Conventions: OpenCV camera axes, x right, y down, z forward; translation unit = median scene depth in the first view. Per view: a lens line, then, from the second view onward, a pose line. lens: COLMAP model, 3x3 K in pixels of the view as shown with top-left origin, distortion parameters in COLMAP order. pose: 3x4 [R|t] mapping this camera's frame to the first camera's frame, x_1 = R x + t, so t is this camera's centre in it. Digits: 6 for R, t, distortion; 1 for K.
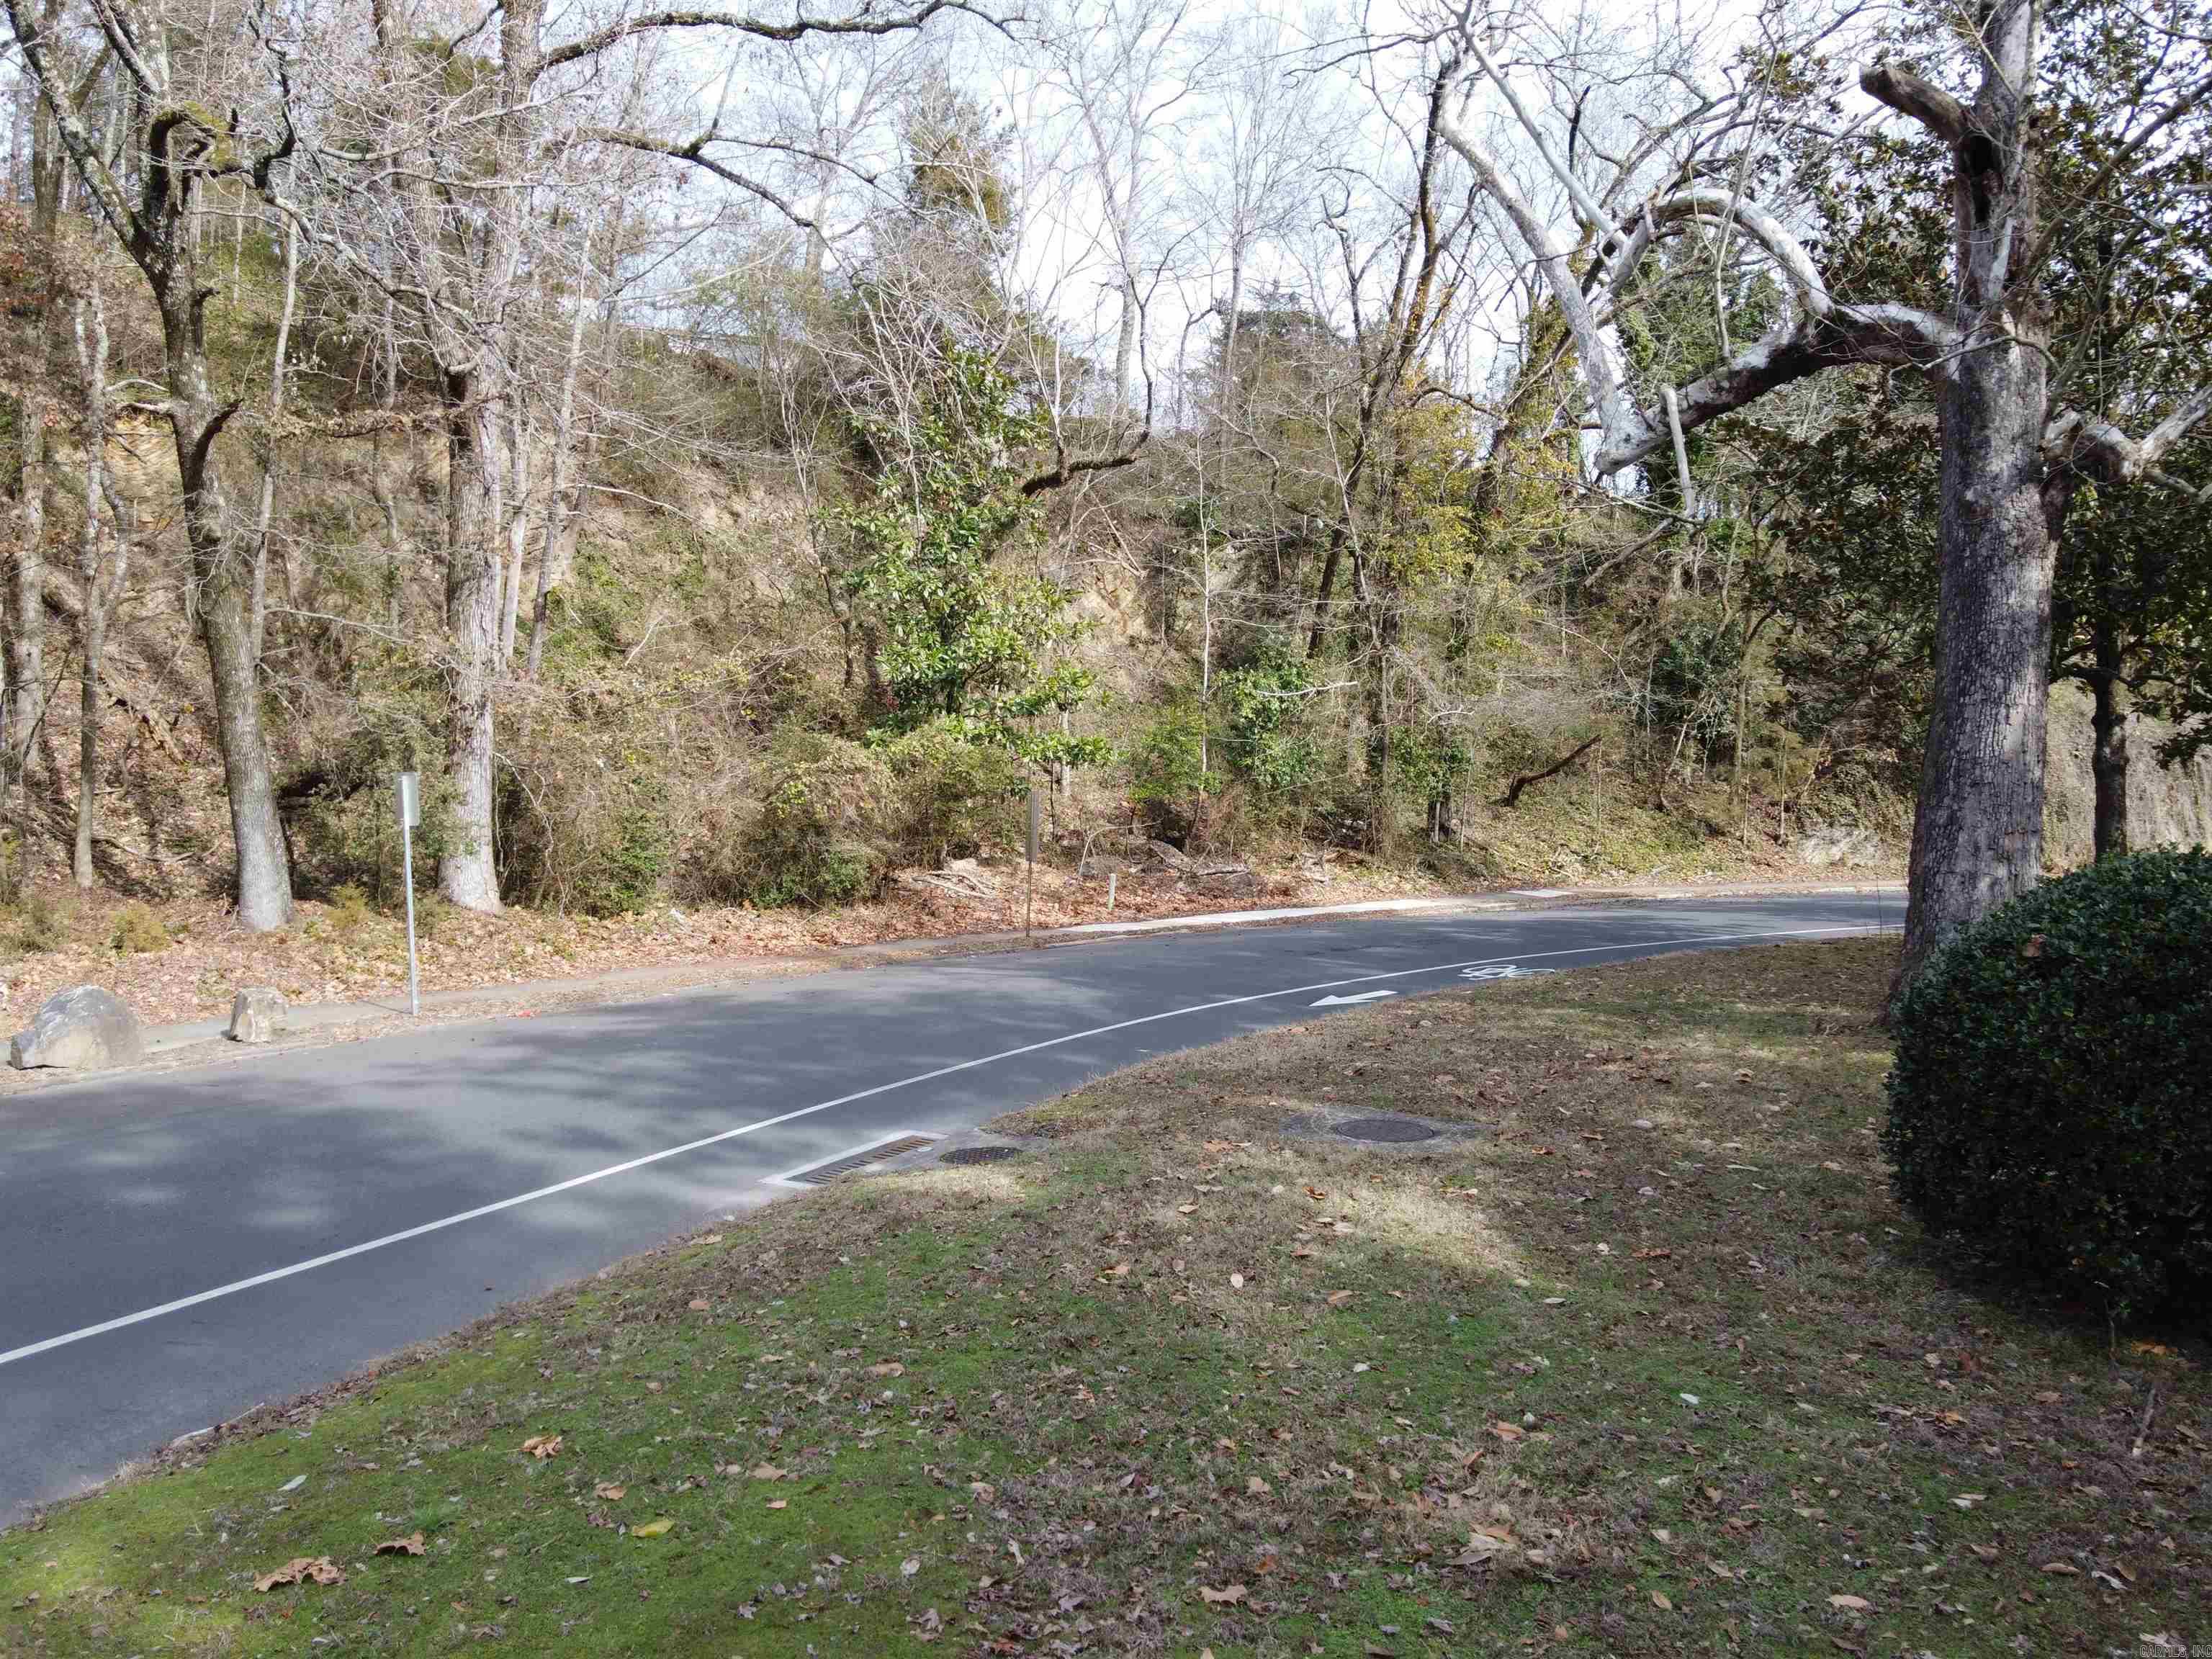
lens RADIAL K [[1635.7, 0, 1092.2], [0, 1635.7, 815.4], [0, 0, 1]] dist [0.116777, -0.204118]
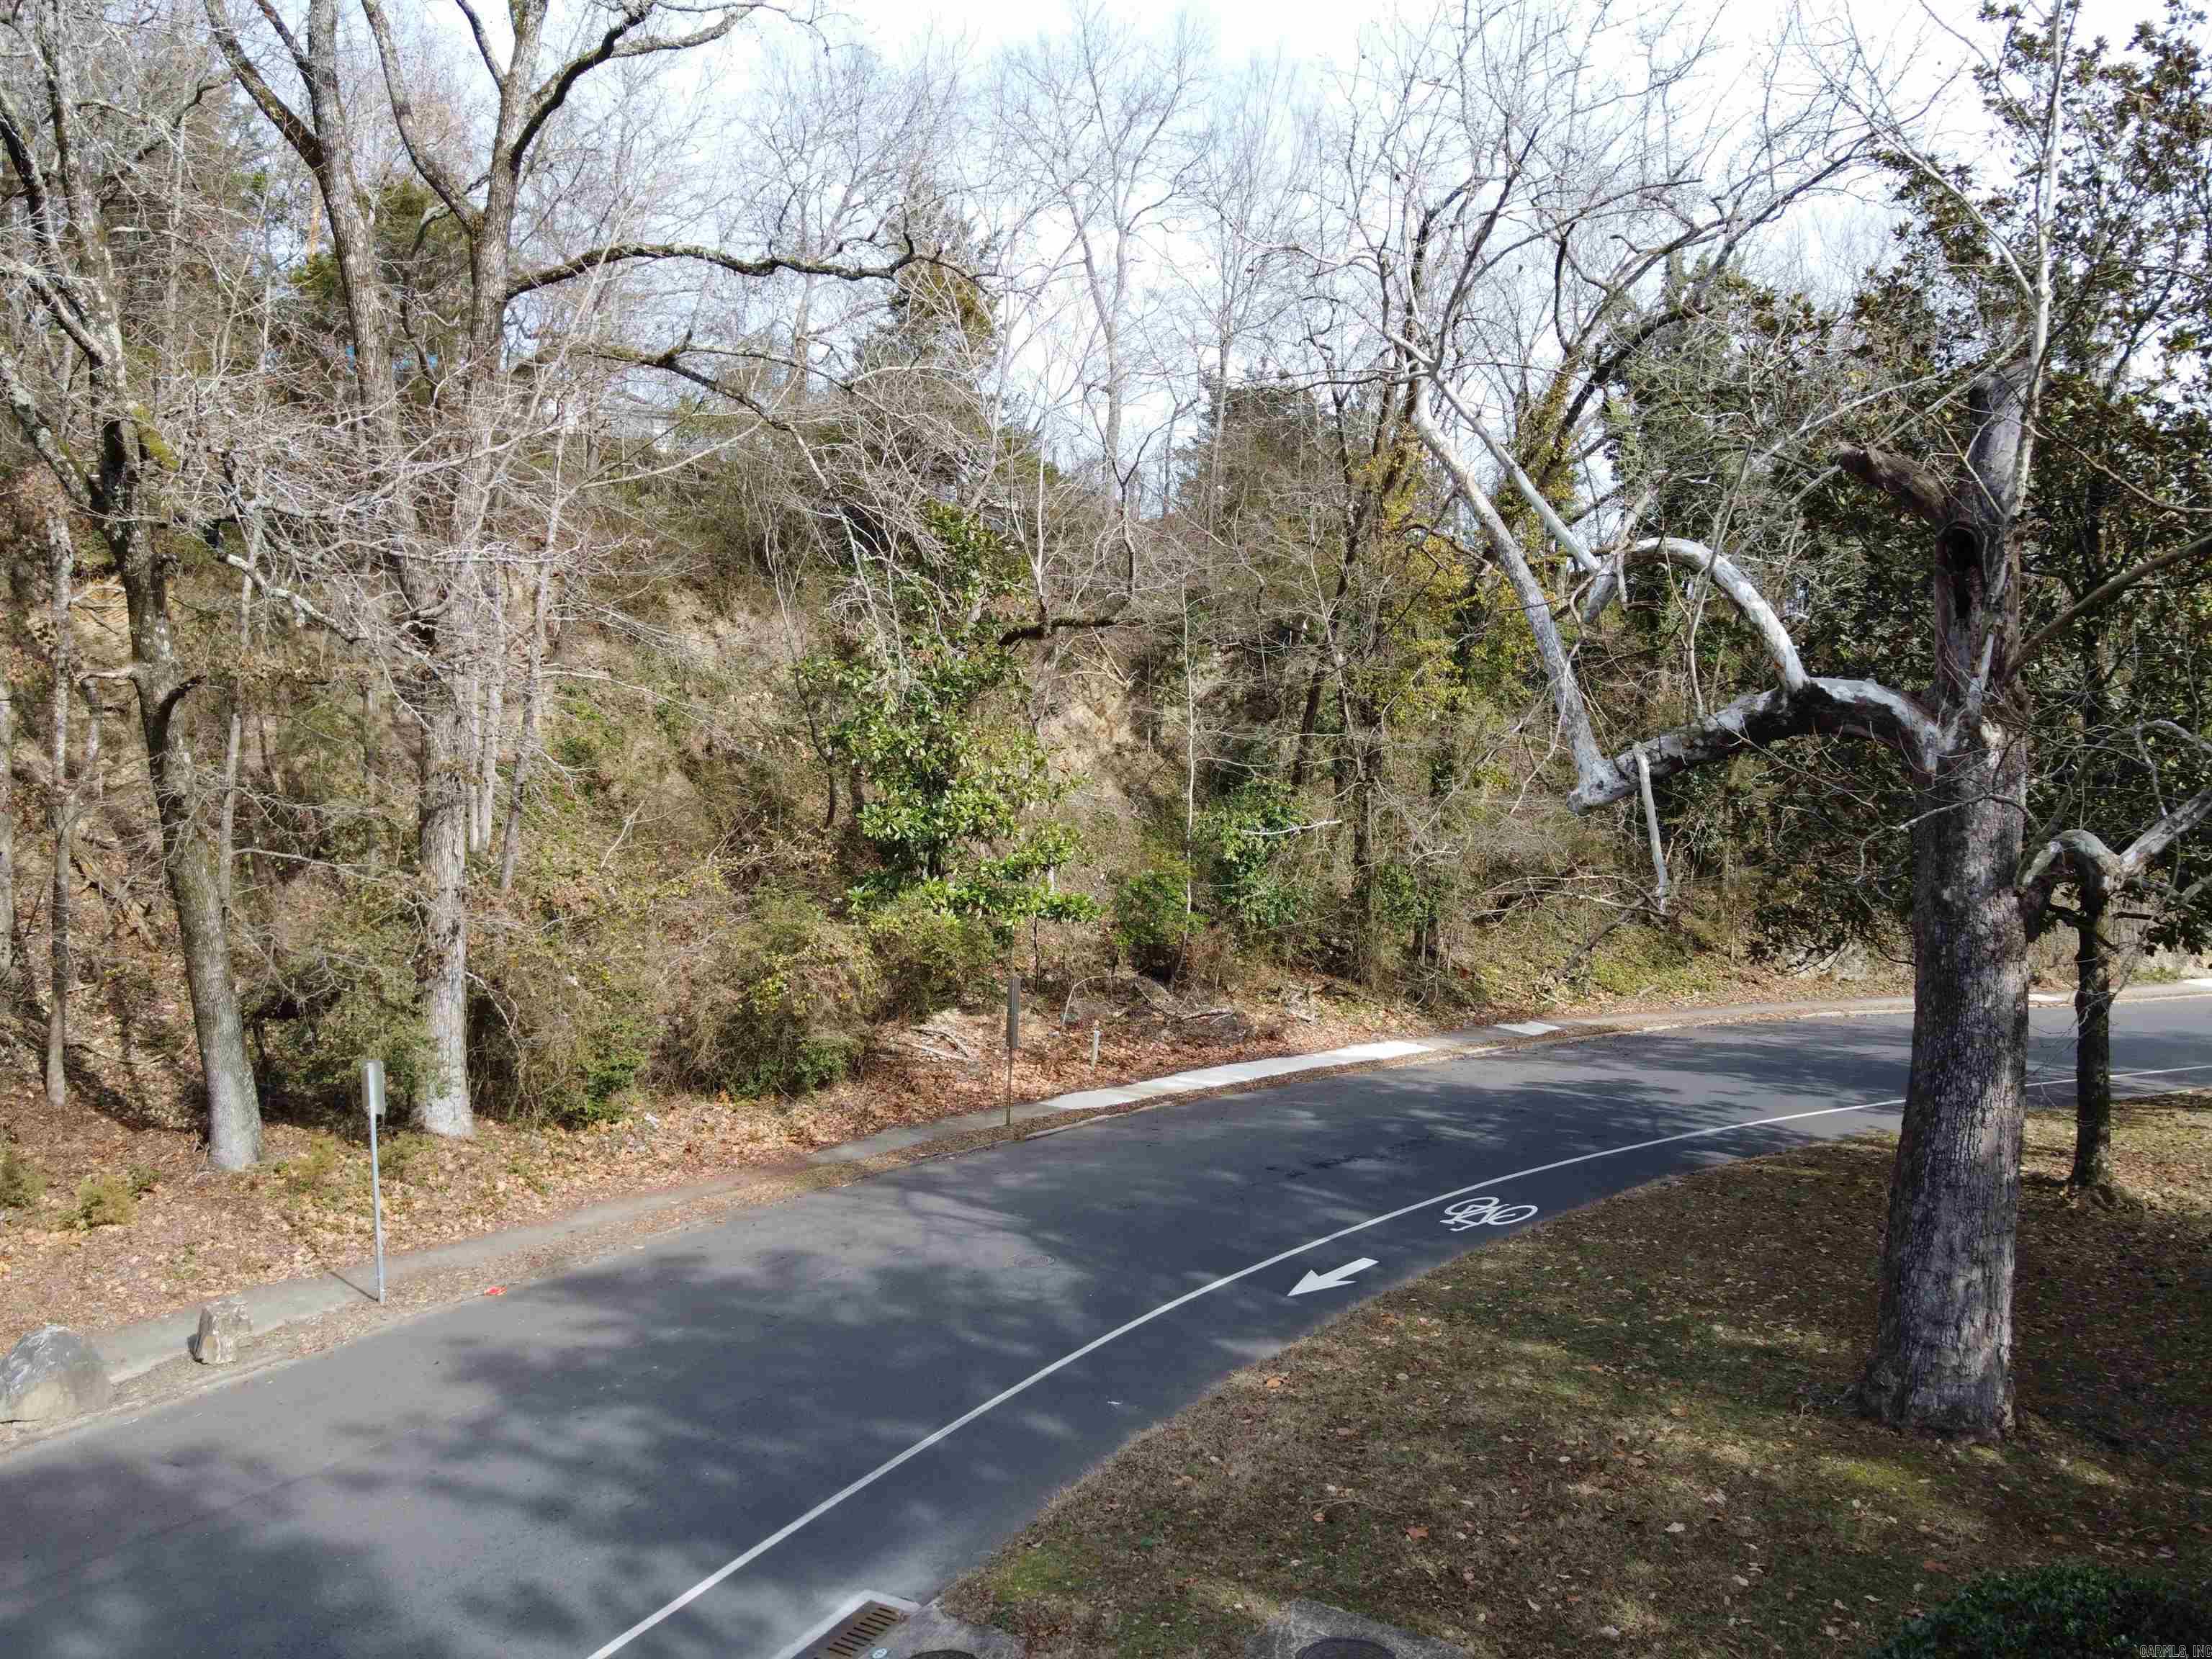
lens RADIAL K [[1635.7, 0, 1092.2], [0, 1635.7, 815.4], [0, 0, 1]] dist [0.116777, -0.204118]
pose [[0.999994, -0.001656, 0.003095, 0.007683], [0.001626, 0.999954, 0.009497, -0.108333], [-0.003110, -0.009492, 0.999950, 0.006302]]
